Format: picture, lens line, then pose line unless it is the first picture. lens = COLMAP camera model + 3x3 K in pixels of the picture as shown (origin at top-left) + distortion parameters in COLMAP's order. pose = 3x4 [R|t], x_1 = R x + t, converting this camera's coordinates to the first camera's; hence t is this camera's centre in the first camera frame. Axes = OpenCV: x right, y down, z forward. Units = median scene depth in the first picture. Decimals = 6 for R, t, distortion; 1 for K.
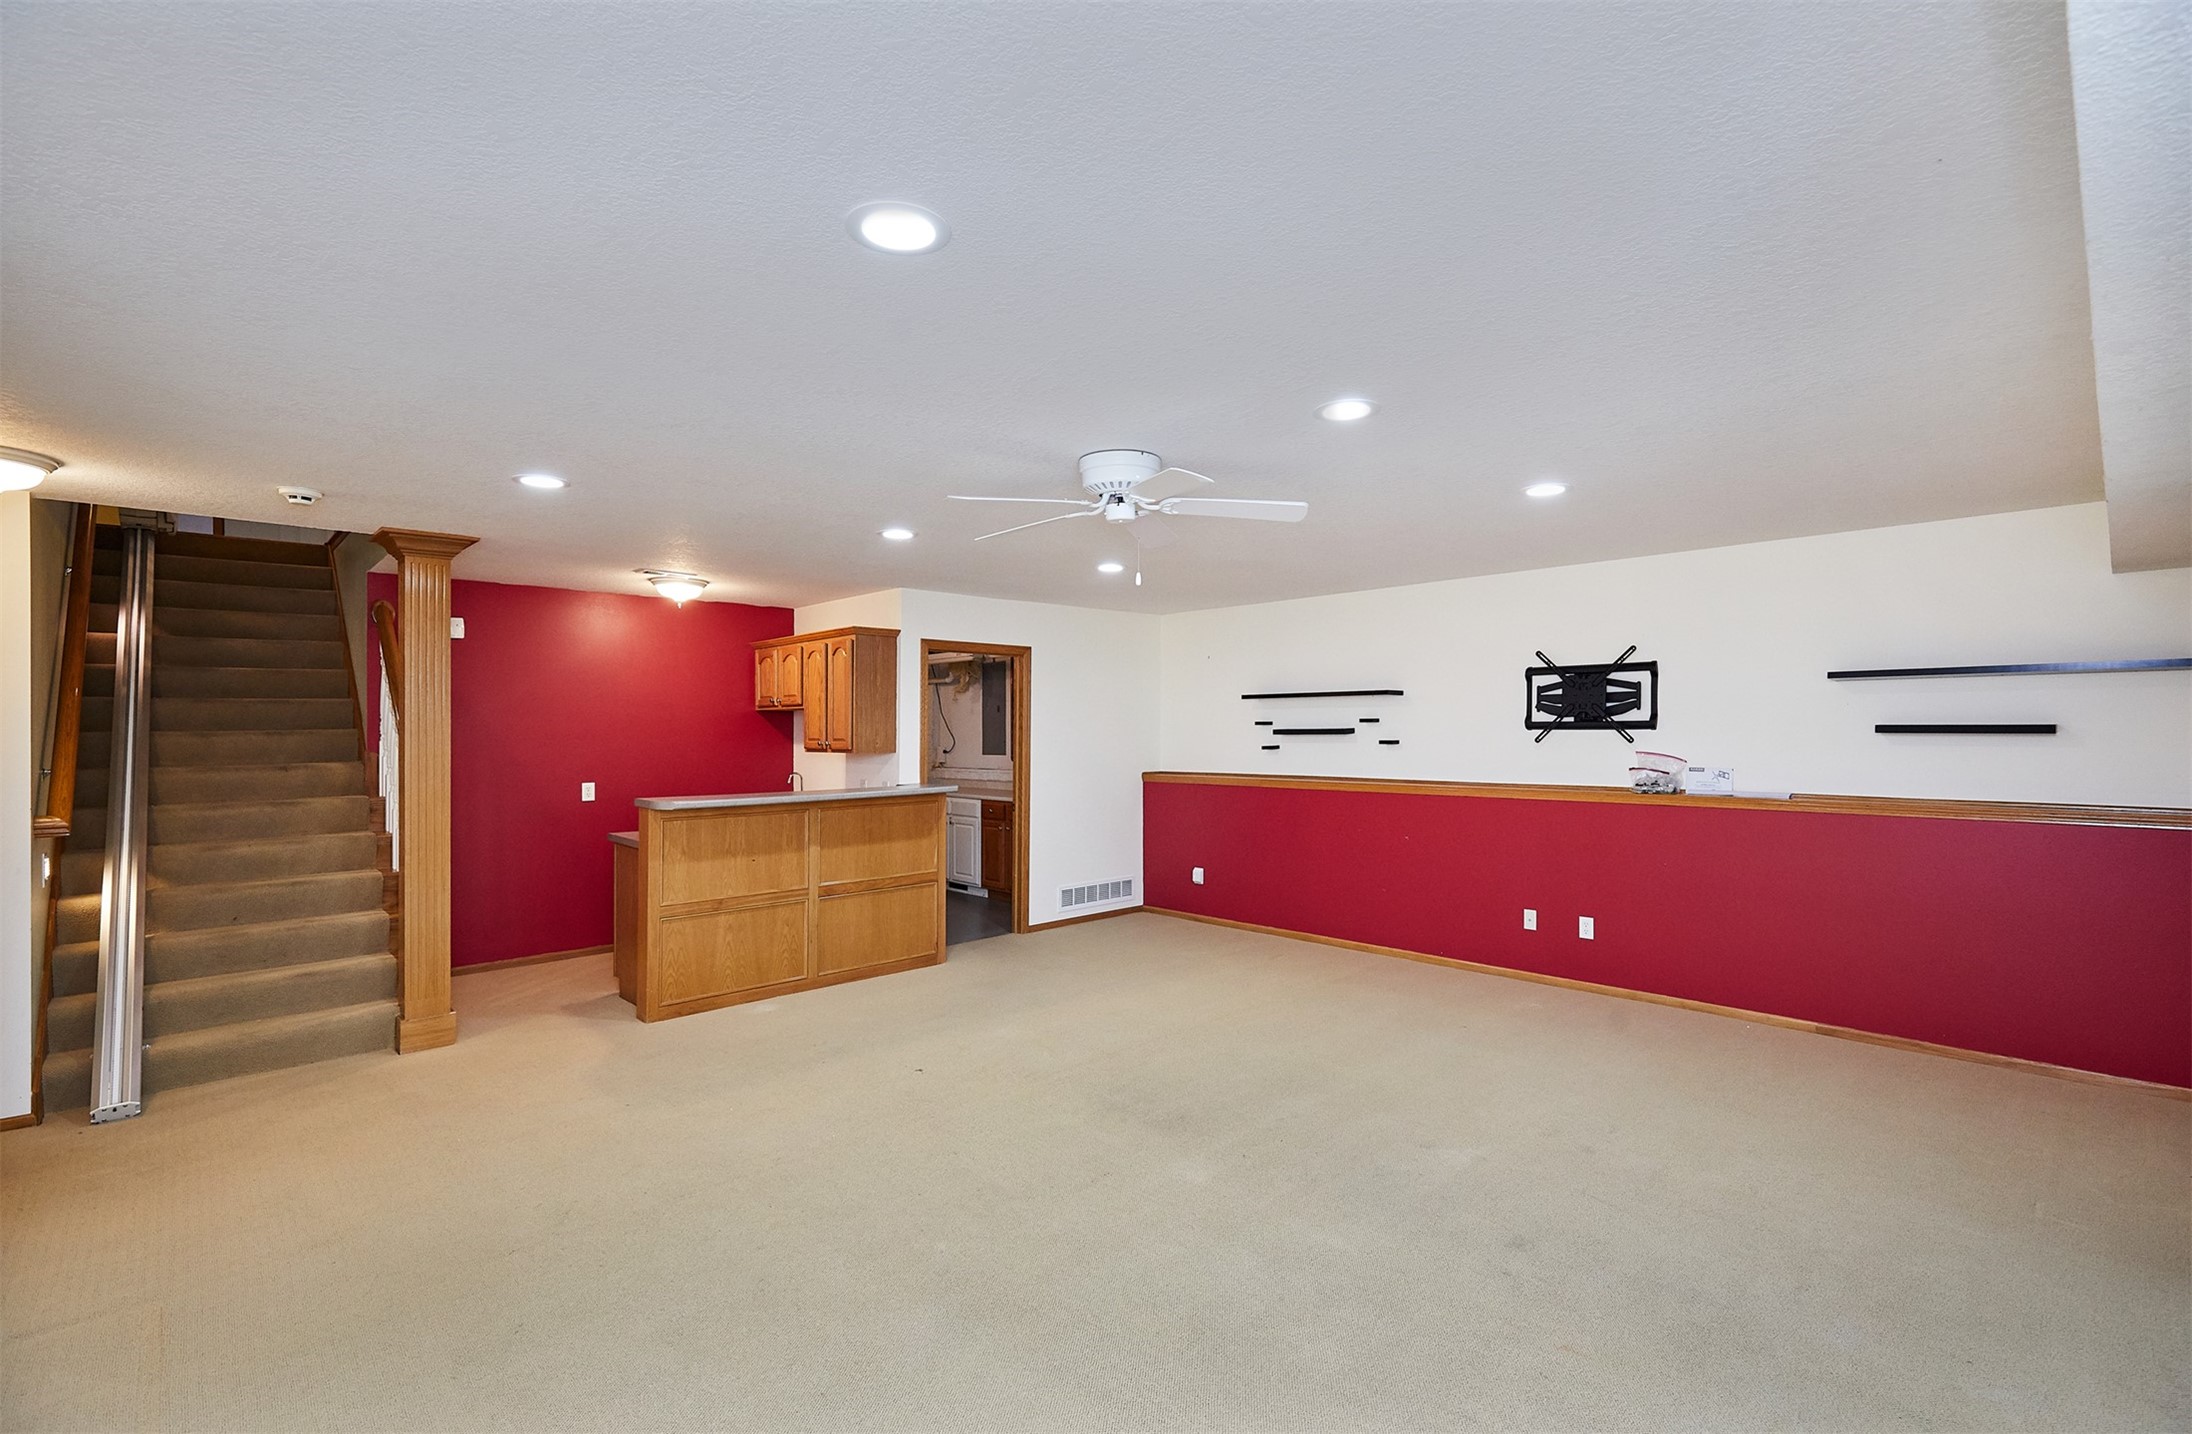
lens RADIAL K [[989.3, 0, 1096.0], [0, 989.3, 717.0], [0, 0, 1]] dist [0.021154, -0.000103]
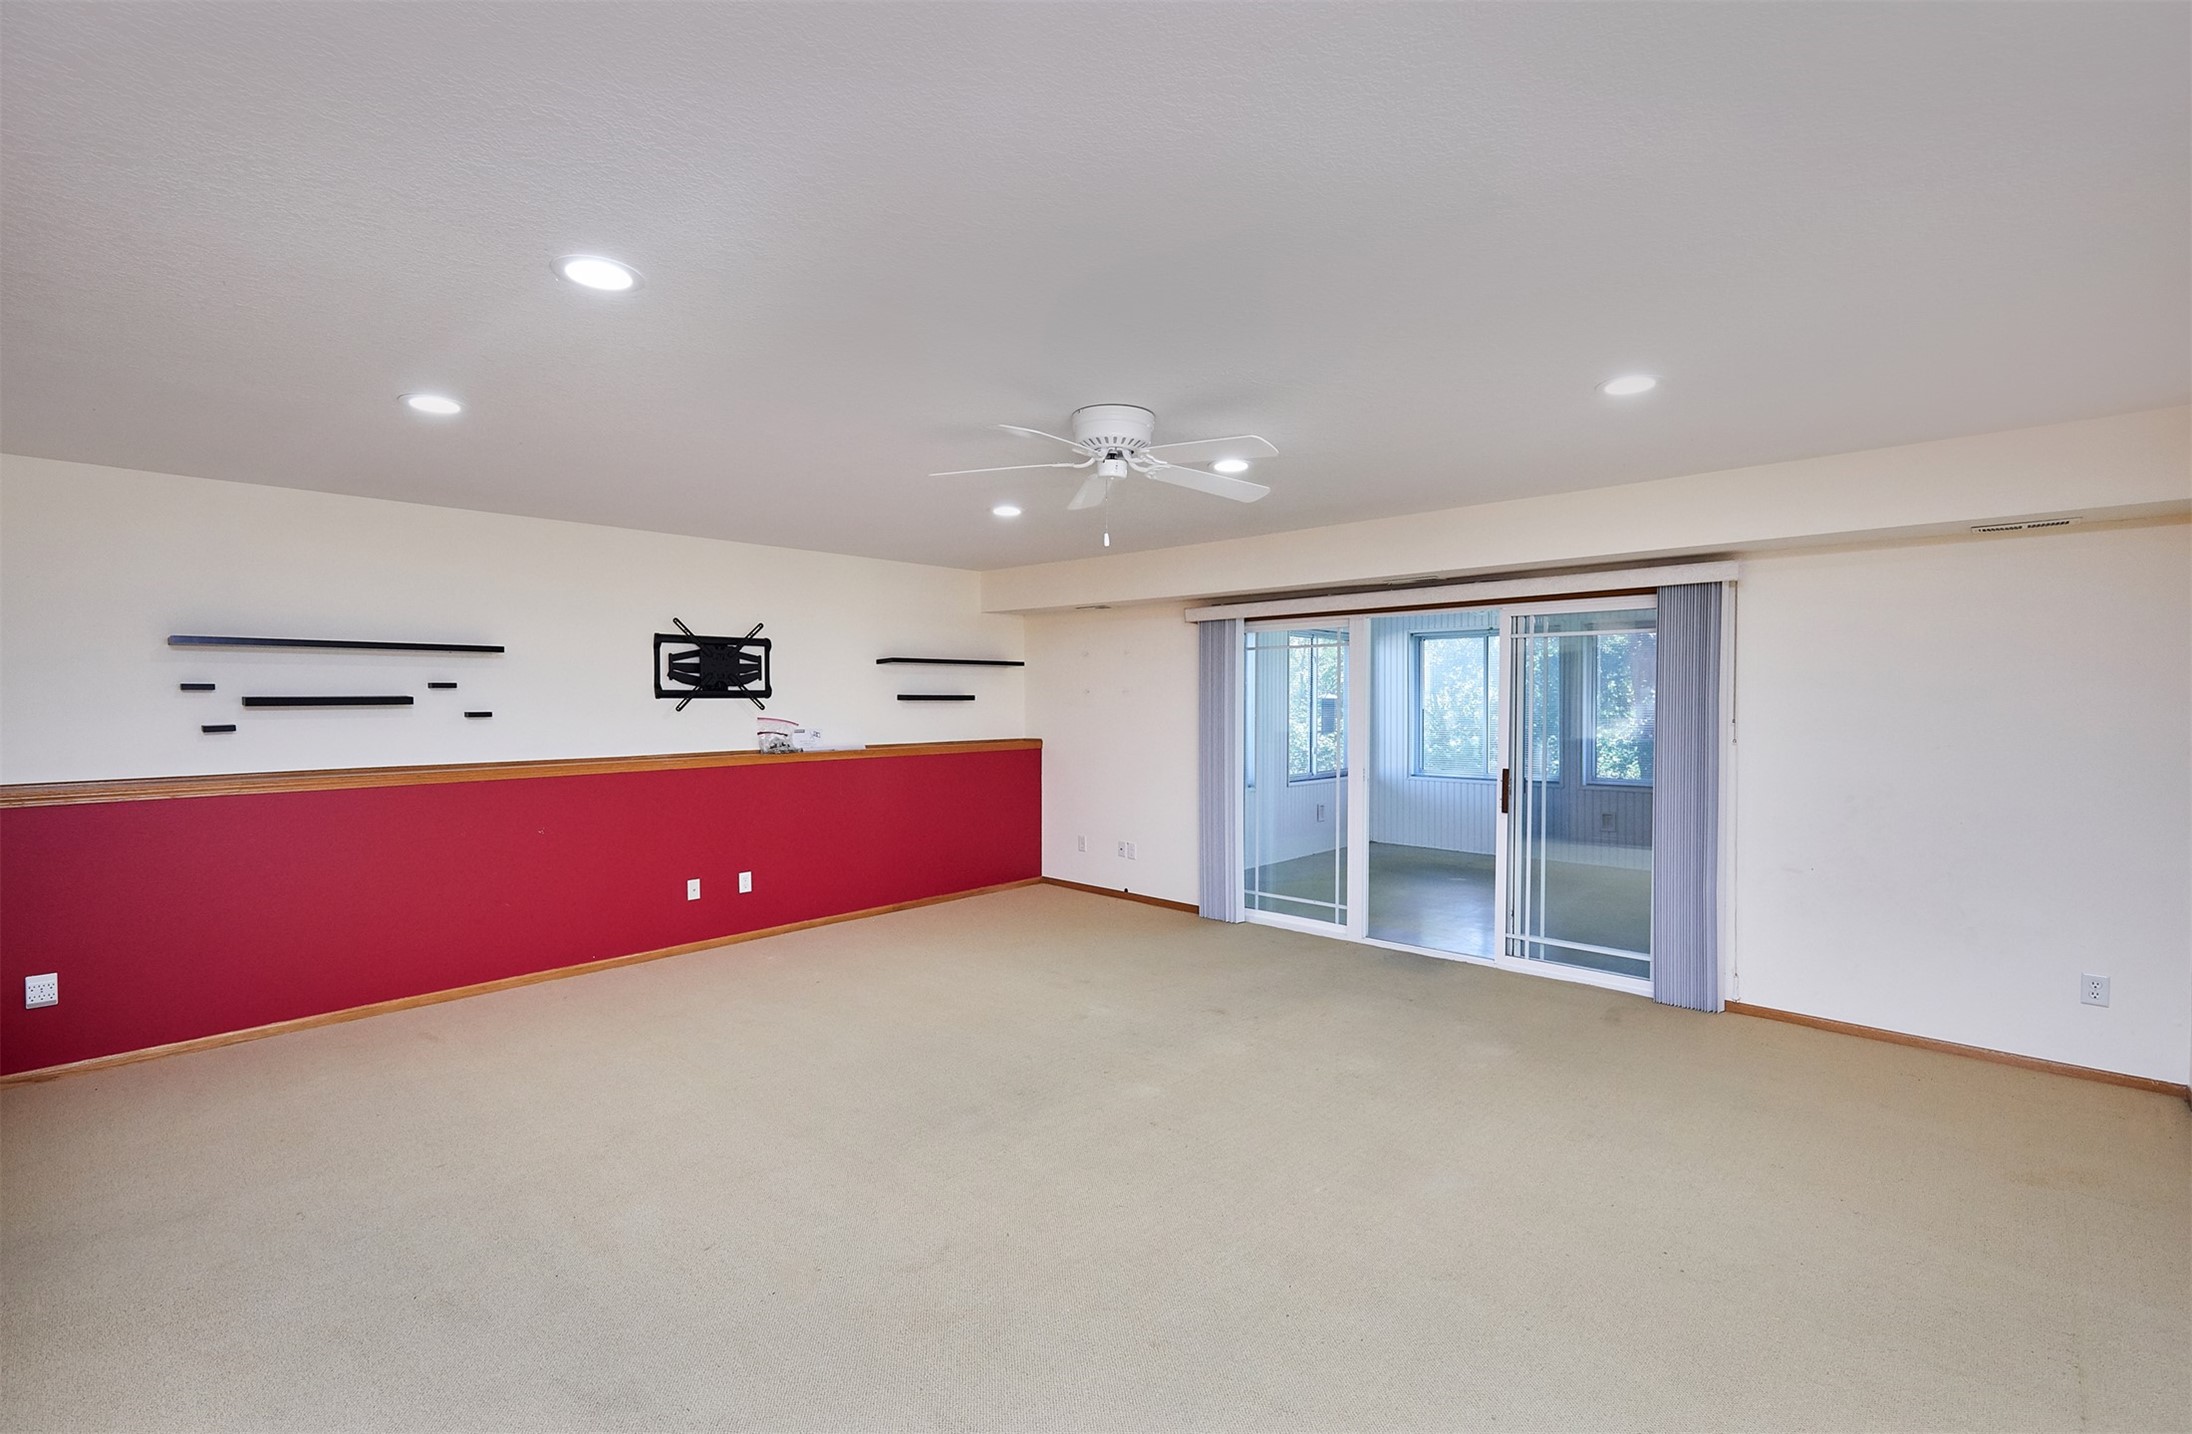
lens RADIAL K [[989.3, 0, 1096.0], [0, 989.3, 717.0], [0, 0, 1]] dist [0.021154, -0.000103]
pose [[-0.052421, -0.016936, 0.998481, -0.577977], [-0.009294, 0.999821, 0.016471, 0.011605], [-0.998582, -0.008417, -0.052569, 0.659575]]
